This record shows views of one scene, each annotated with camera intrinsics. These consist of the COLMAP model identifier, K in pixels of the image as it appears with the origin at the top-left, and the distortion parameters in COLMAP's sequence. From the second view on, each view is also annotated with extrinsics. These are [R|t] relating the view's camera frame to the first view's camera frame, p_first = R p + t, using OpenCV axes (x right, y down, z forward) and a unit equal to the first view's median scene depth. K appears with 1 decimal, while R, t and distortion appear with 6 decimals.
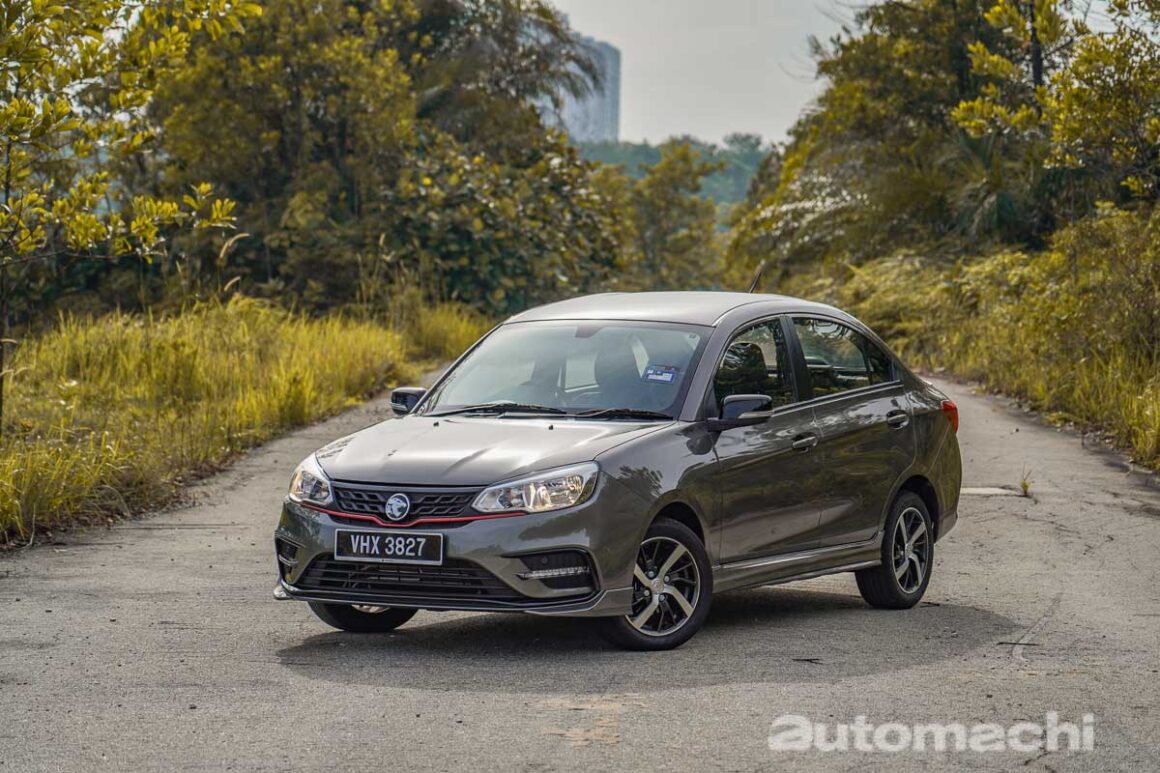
lens RADIAL K [[3562.9, 0, 579.9], [0, 3562.9, 386.9], [0, 0, 1]] dist [-0.271875, 0.000000]
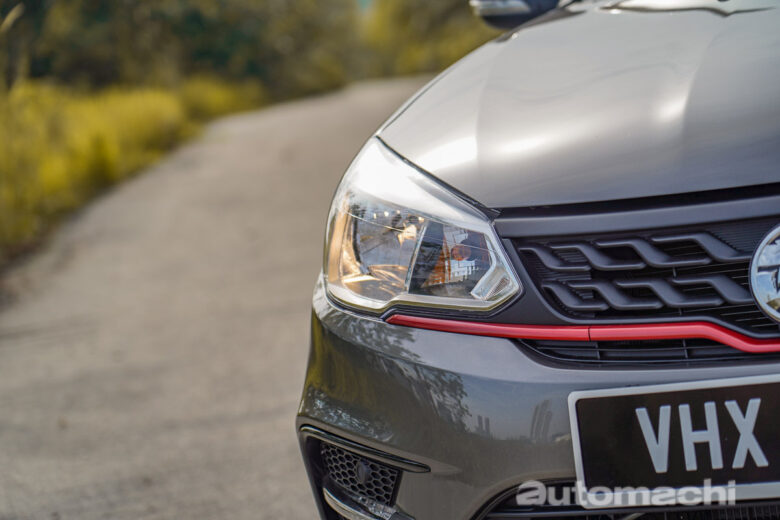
lens RADIAL K [[2395.8, 0, 390.1], [0, 2395.8, 259.9], [0, 0, 1]] dist [-0.271875, 0.000000]
pose [[0.985433, -0.163183, 0.047891, -0.087685], [0.160630, 0.985587, 0.053063, 0.018599], [-0.055860, -0.044597, 0.997442, 0.819191]]
